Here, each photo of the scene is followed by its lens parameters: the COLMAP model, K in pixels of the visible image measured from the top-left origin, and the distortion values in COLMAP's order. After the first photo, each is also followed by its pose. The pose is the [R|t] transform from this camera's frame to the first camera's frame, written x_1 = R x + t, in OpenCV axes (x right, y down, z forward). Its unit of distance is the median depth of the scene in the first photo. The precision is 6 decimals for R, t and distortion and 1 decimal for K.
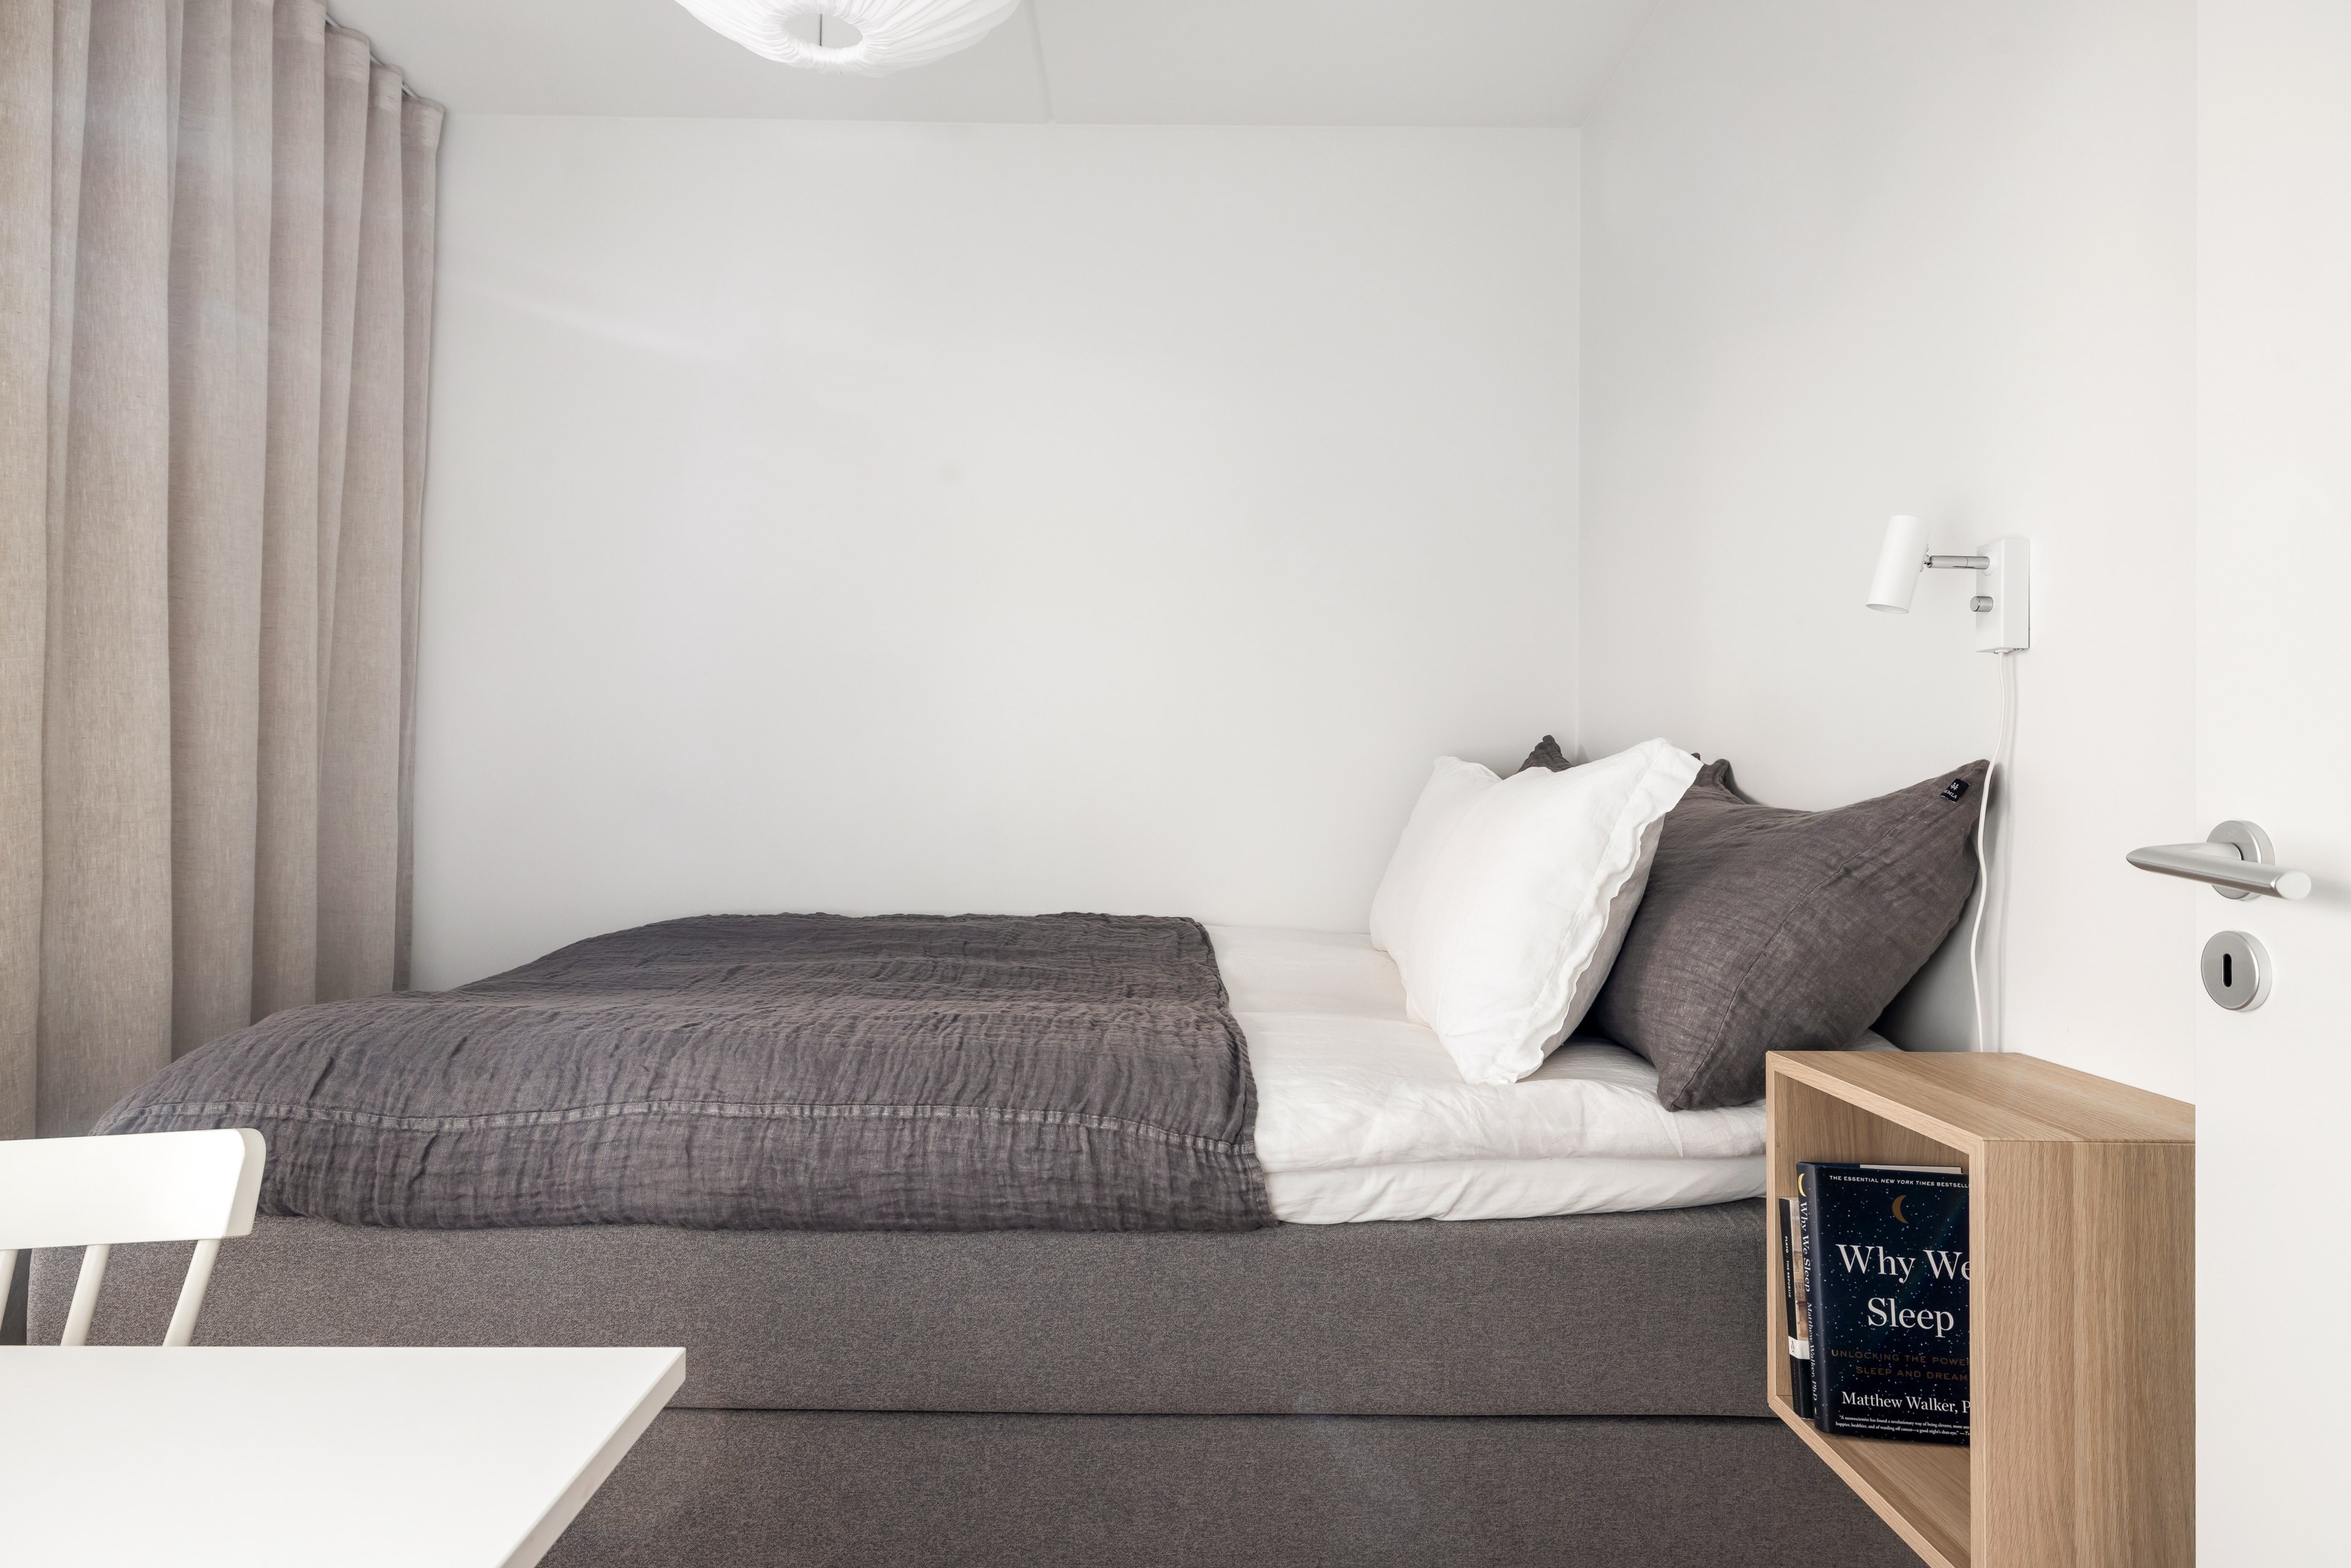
lens RADIAL K [[1327.3, 0, 1166.1], [0, 1327.3, 771.1], [0, 0, 1]] dist [0.001780, -0.000408]
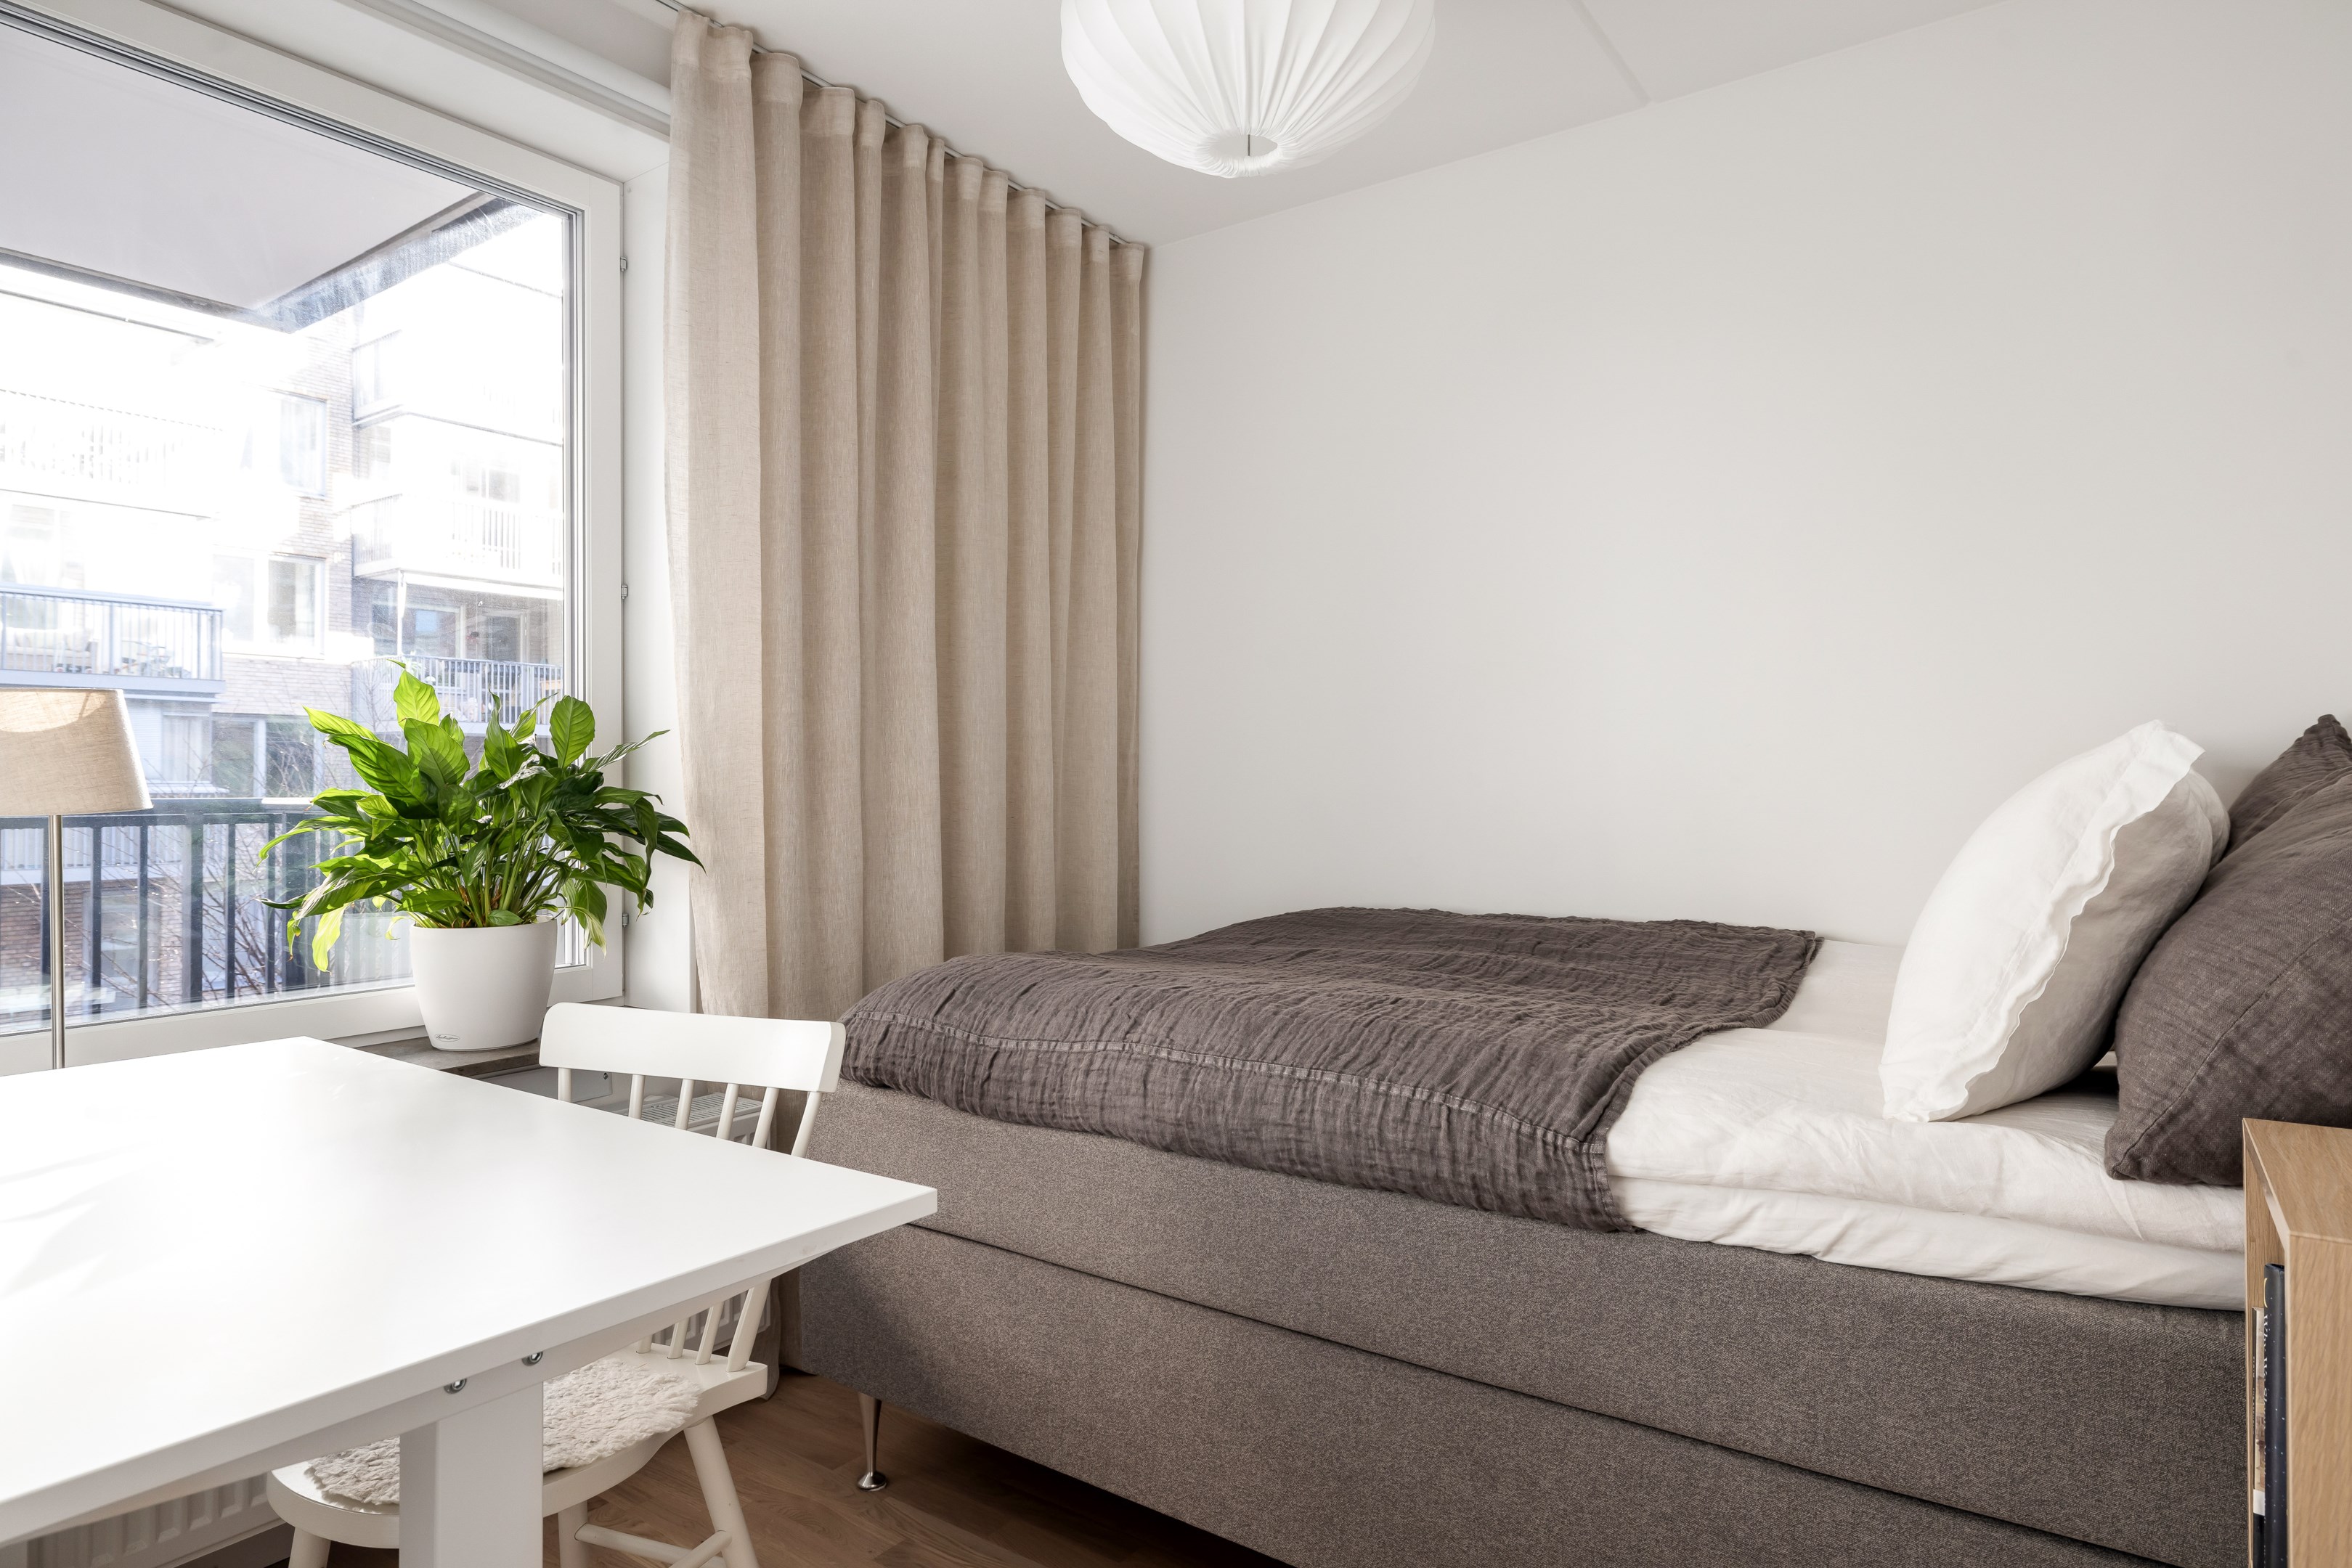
lens RADIAL K [[1335.9, 0, 1161.7], [0, 1335.9, 781.5], [0, 0, 1]] dist [0.003219, -0.001201]
pose [[0.811705, -0.014087, -0.583897, 0.385518], [0.016211, 0.999867, -0.001587, 0.003998], [0.583842, -0.008178, 0.811826, -0.007479]]
